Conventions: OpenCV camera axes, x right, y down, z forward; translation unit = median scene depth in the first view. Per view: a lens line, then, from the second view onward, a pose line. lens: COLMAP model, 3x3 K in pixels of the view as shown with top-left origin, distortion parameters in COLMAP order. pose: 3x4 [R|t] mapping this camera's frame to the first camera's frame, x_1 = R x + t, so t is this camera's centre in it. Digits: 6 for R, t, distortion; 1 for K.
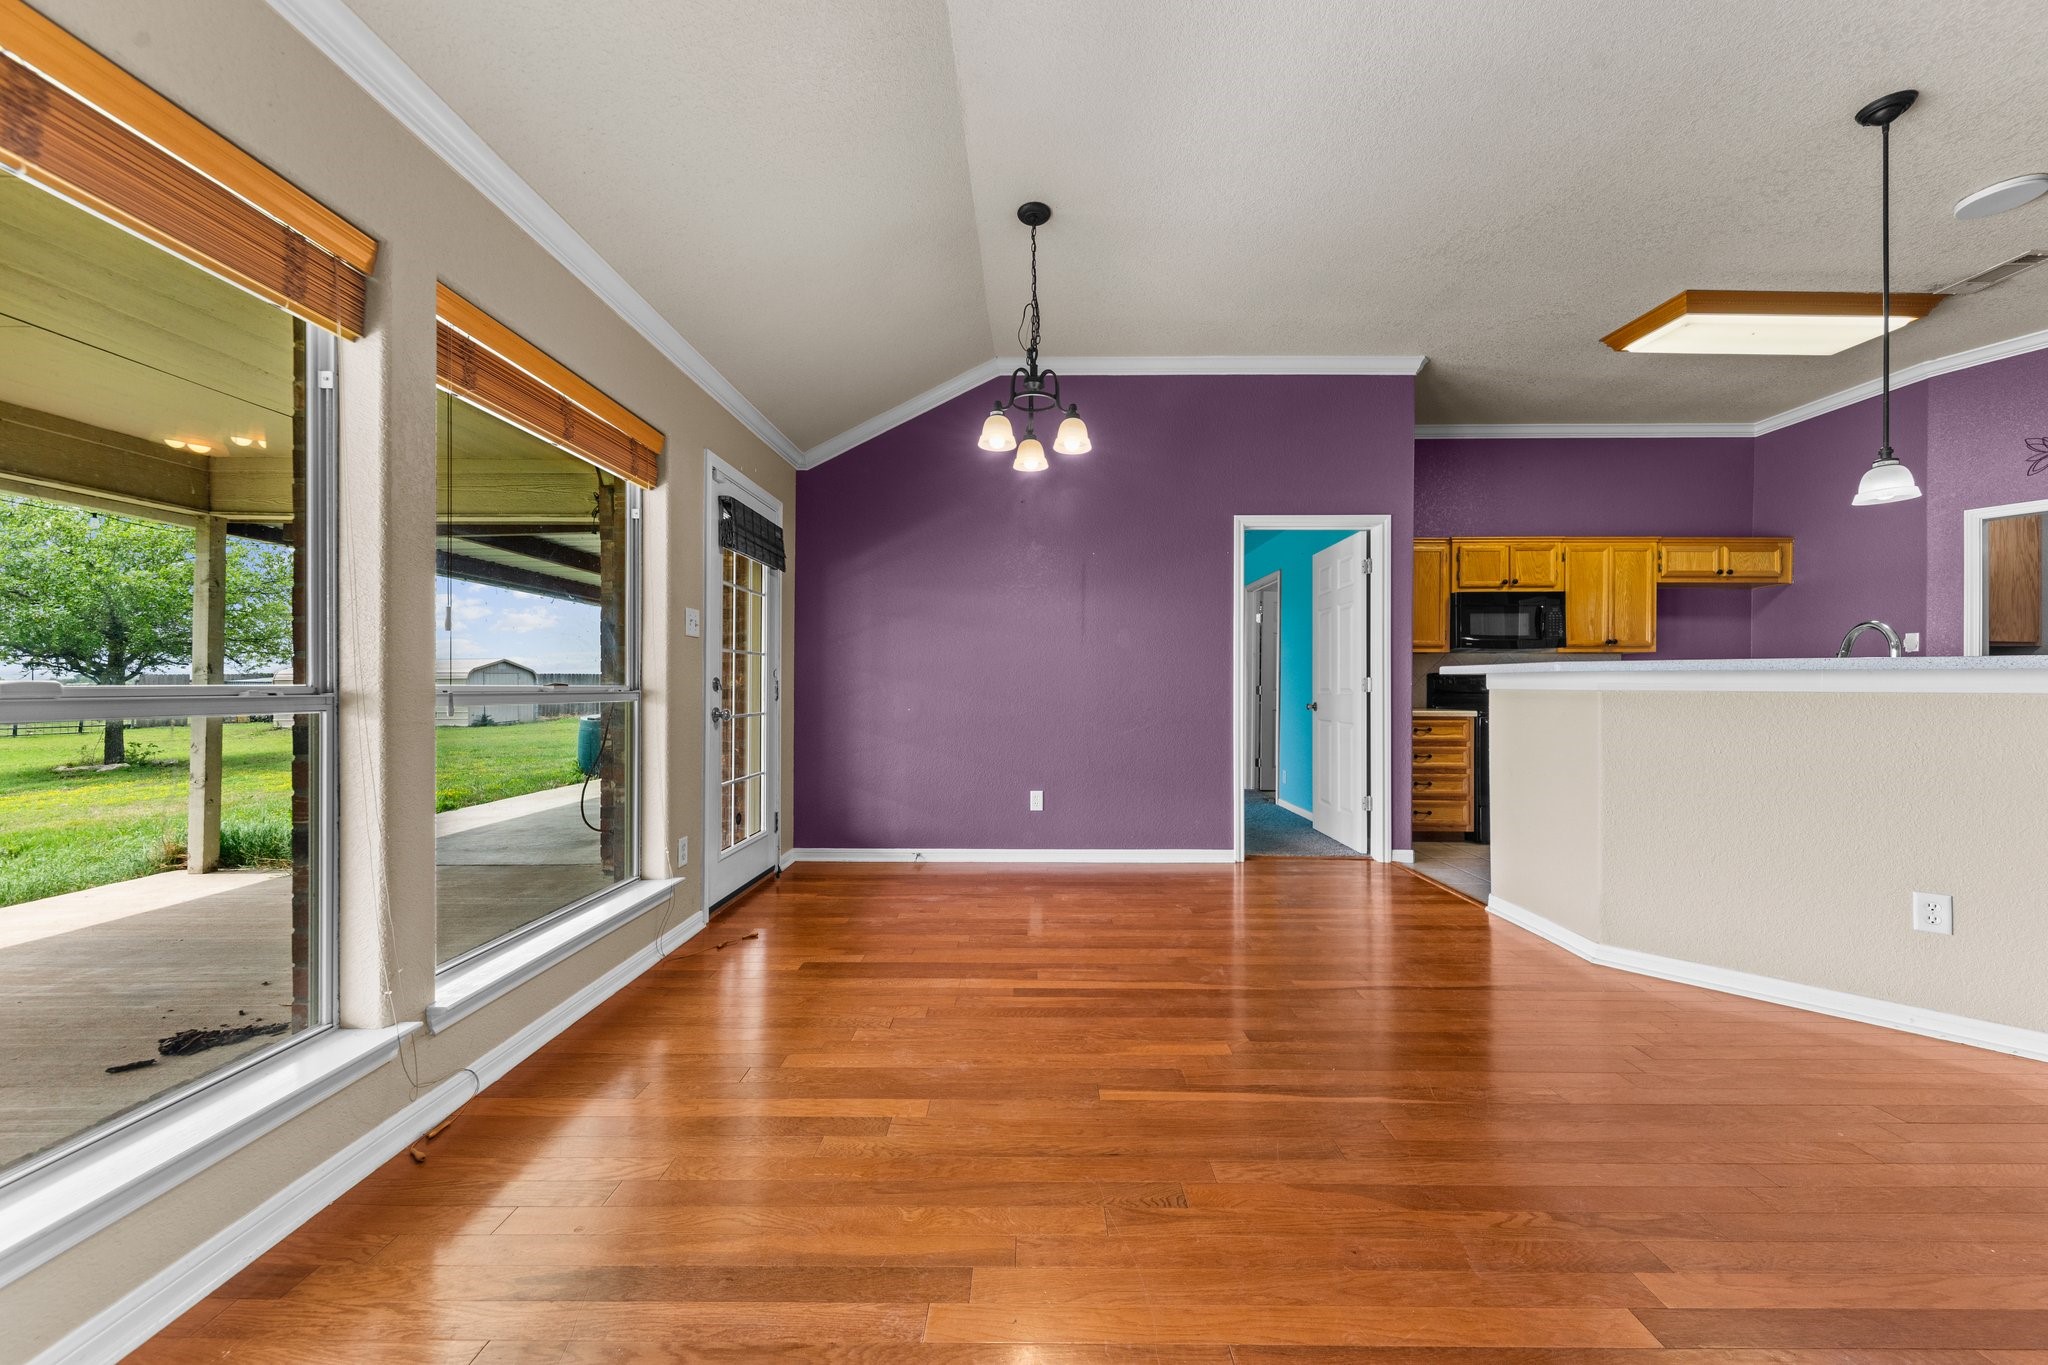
lens RADIAL K [[717.0, 0, 1029.4], [0, 717.0, 685.4], [0, 0, 1]] dist [0.009873, -0.003172]
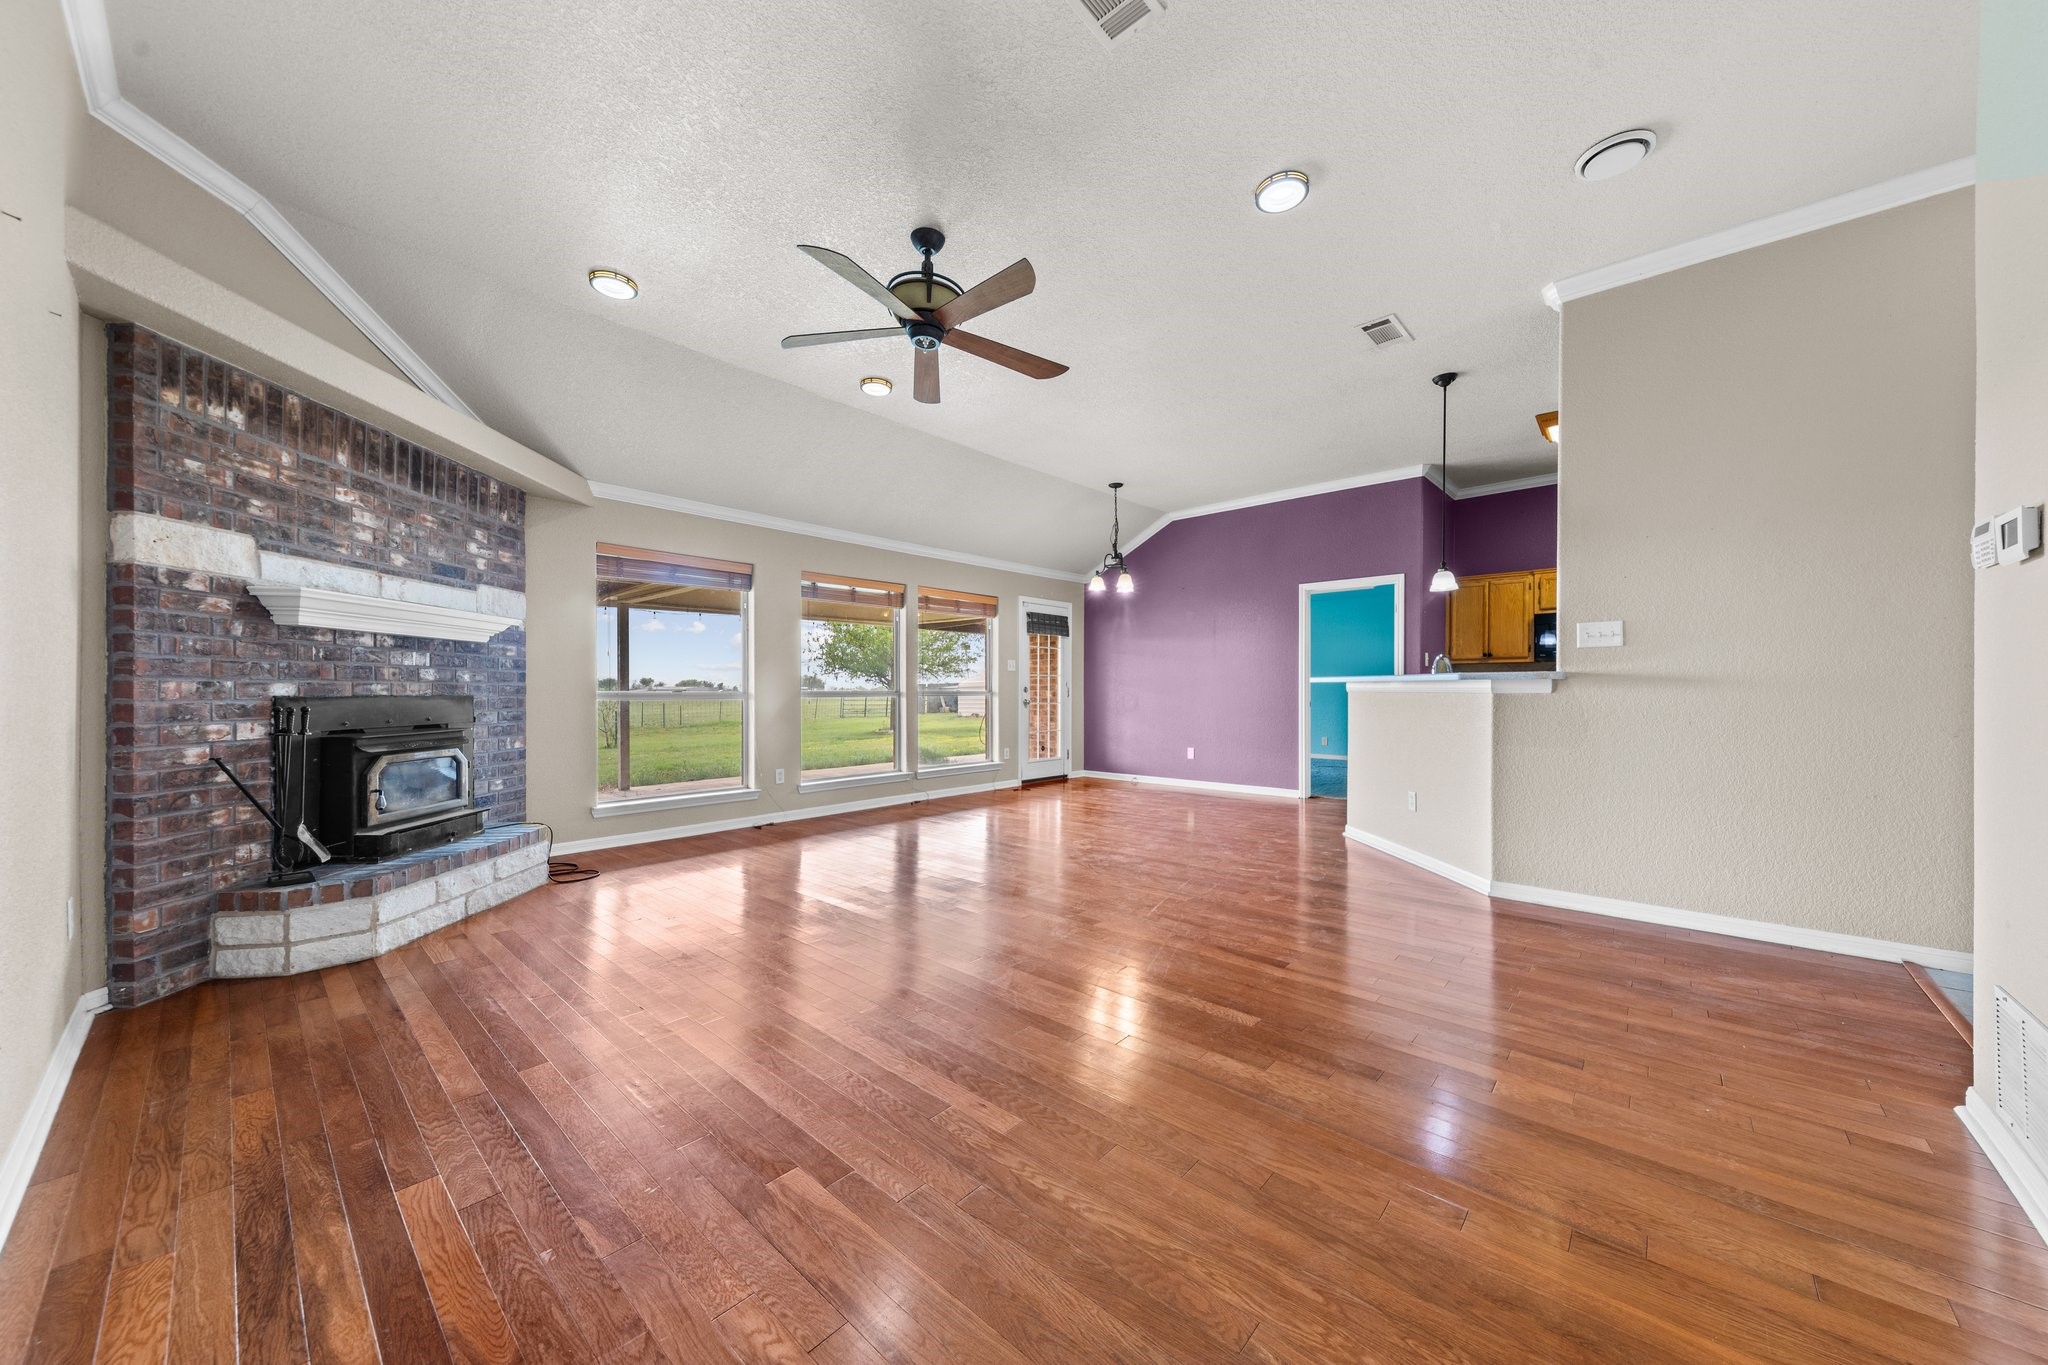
lens RADIAL K [[717.0, 0, 1038.8], [0, 717.0, 687.7], [0, 0, 1]] dist [0.009873, -0.003172]
pose [[0.756703, -0.006242, -0.653729, 0.912590], [0.004579, 0.999980, -0.004249, 0.001638], [0.653743, 0.000221, 0.756717, -0.622810]]
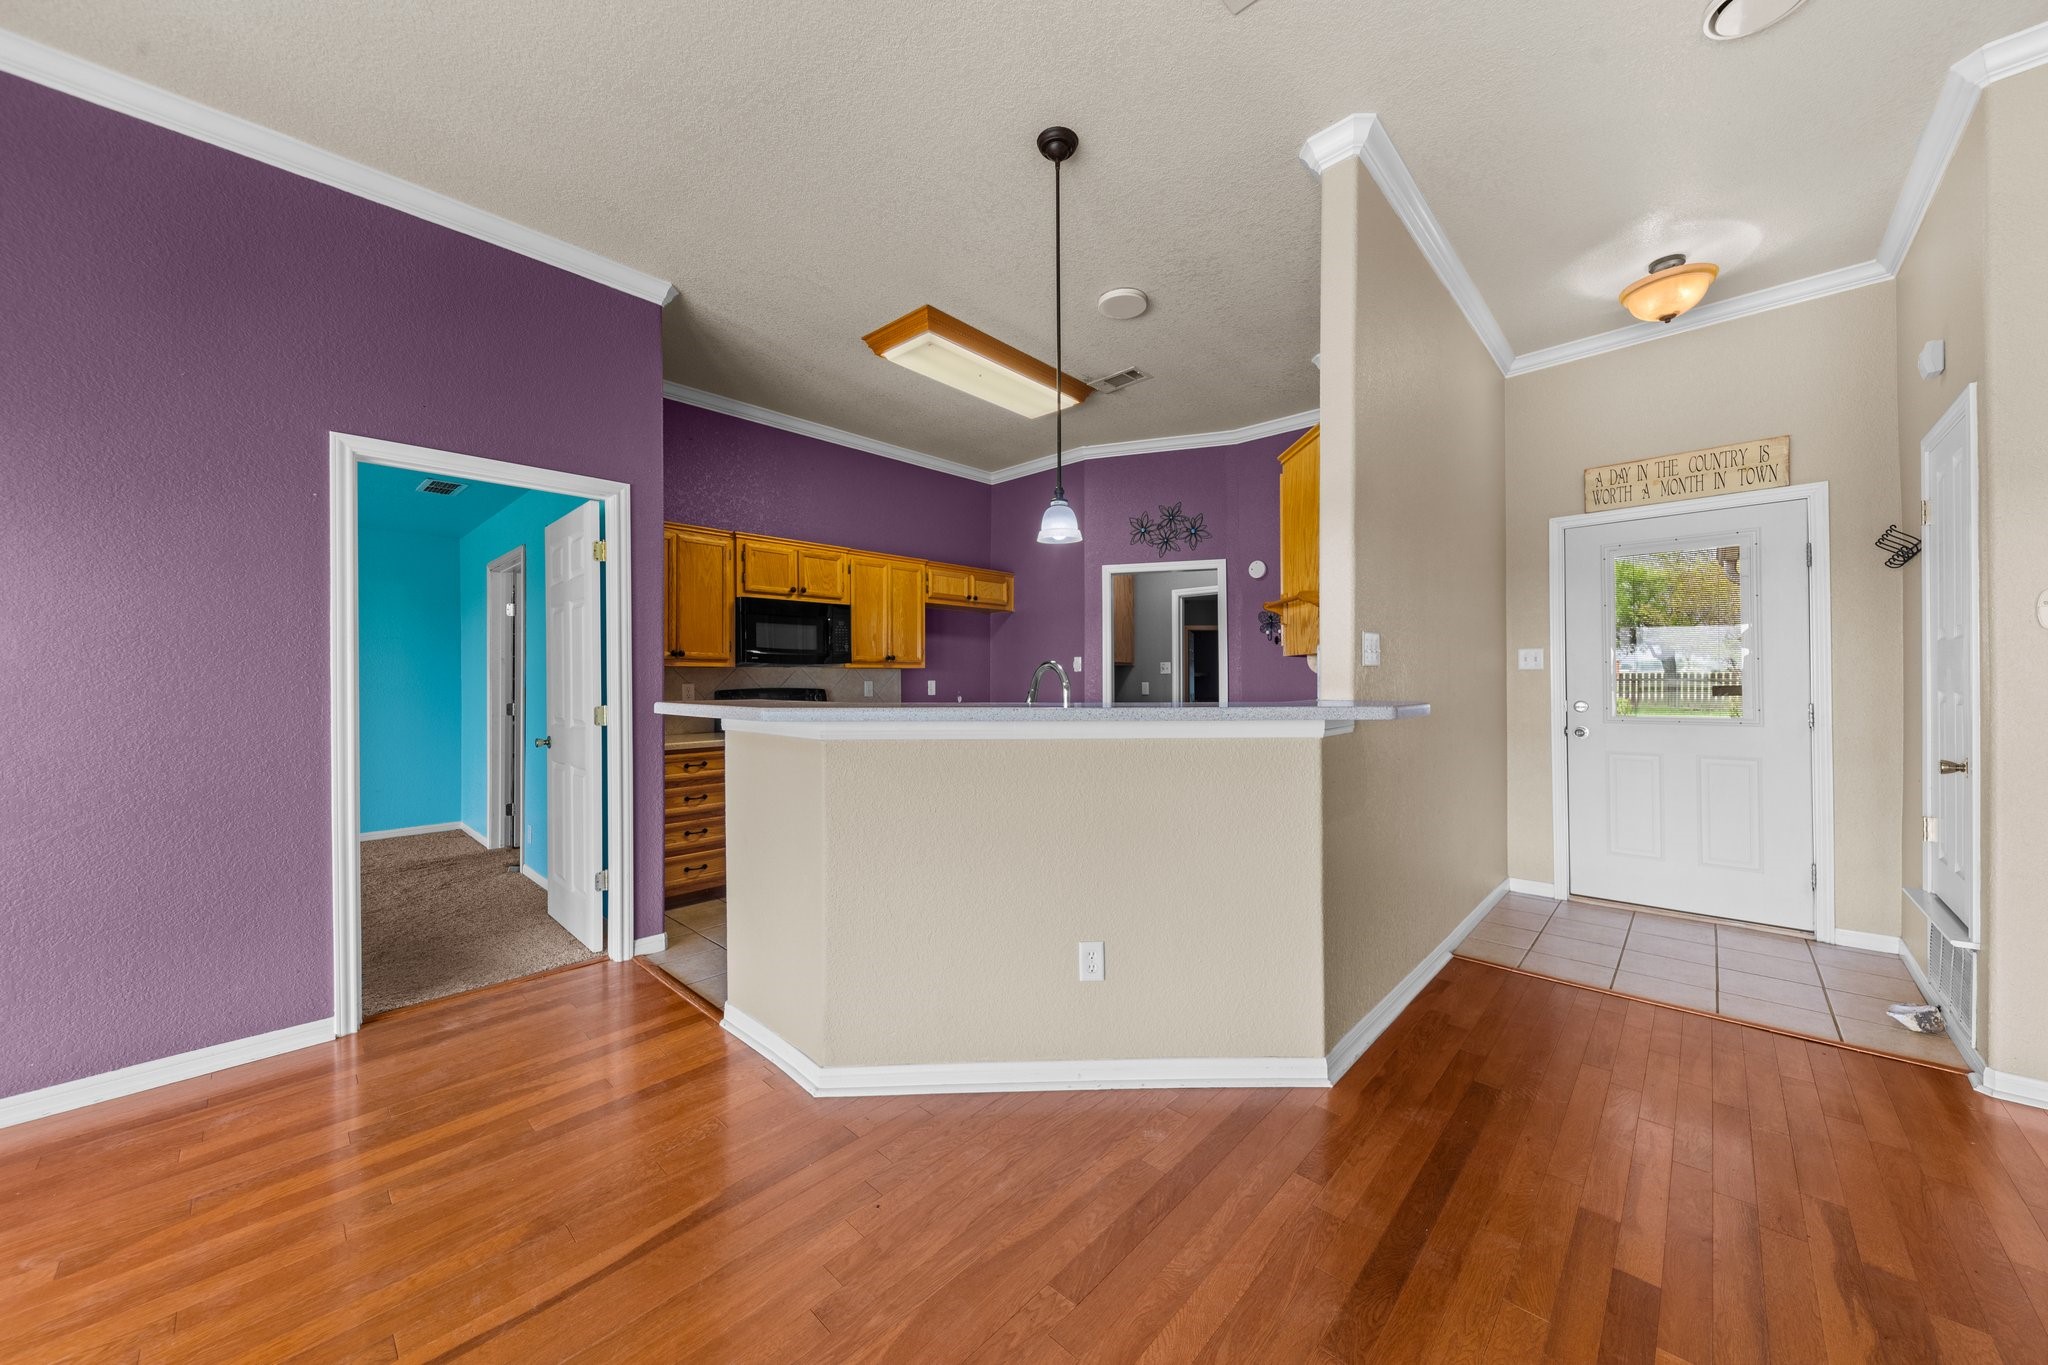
lens RADIAL K [[717.0, 0, 1035.4], [0, 717.0, 681.4], [0, 0, 1]] dist [0.009873, -0.003172]
pose [[0.677852, -0.008971, 0.735144, 0.243697], [0.007036, 0.999959, 0.005715, -0.037892], [-0.735165, 0.001298, 0.677887, 0.198577]]
